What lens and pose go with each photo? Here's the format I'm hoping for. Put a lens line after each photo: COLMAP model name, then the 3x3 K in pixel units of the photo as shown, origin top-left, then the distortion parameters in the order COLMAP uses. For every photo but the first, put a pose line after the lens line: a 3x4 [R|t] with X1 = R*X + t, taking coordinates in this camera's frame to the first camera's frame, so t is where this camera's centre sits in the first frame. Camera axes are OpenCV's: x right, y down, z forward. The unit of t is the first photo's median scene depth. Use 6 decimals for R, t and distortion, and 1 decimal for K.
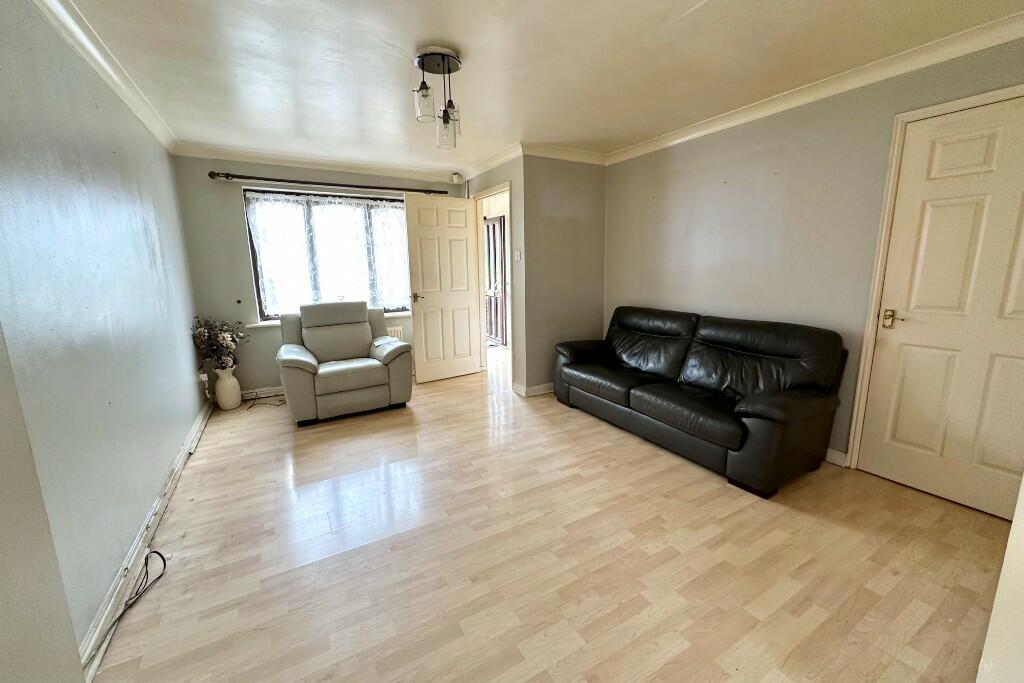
lens RADIAL K [[409.7, 0, 513.0], [0, 409.7, 340.3], [0, 0, 1]] dist [-0.001360, 0.000409]
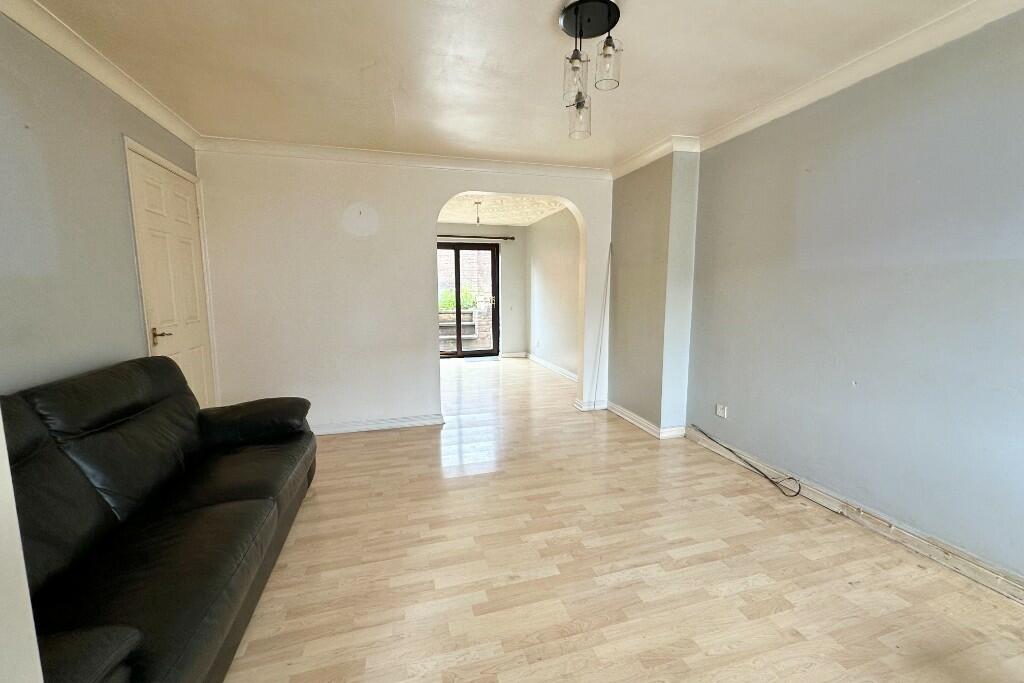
lens RADIAL K [[409.7, 0, 514.8], [0, 409.7, 340.9], [0, 0, 1]] dist [-0.001360, 0.000409]
pose [[-0.972519, -0.008934, 0.232652, -0.196134], [0.060939, 0.954660, 0.291394, -0.266964], [-0.224707, 0.297563, -0.927881, 1.623049]]
